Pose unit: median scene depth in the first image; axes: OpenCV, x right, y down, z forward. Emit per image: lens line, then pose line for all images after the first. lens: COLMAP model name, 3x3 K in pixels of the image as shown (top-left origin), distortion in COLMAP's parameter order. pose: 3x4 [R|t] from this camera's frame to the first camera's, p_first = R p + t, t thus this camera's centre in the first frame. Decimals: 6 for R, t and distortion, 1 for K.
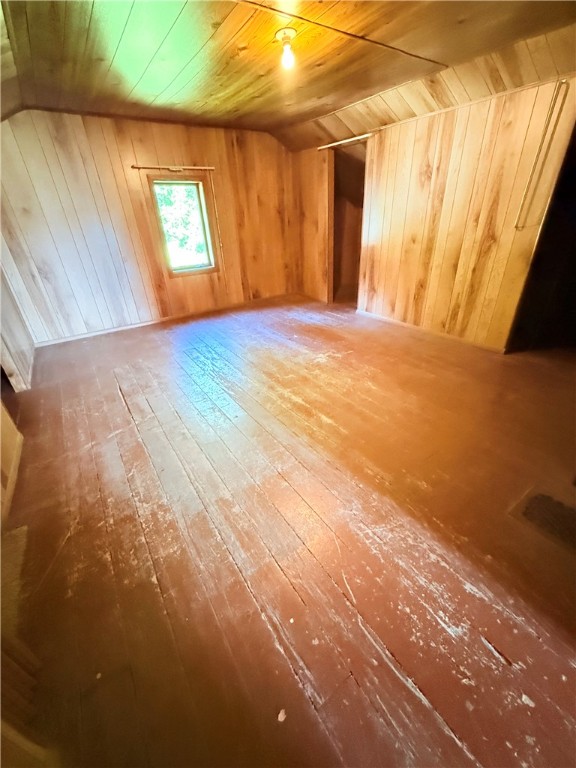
lens RADIAL K [[305.8, 0, 288.6], [0, 305.8, 382.9], [0, 0, 1]] dist [-0.000957, -0.000114]
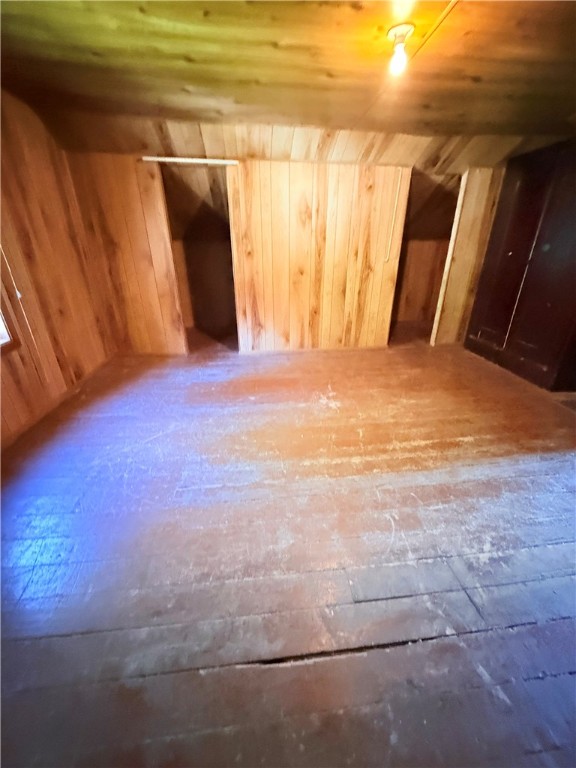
lens RADIAL K [[305.8, 0, 288.0], [0, 305.8, 382.3], [0, 0, 1]] dist [-0.000957, -0.000114]
pose [[0.472510, -0.319748, 0.821277, -0.712584], [0.407043, 0.905699, 0.118430, -0.315714], [-0.781697, 0.278336, 0.558103, 0.652937]]
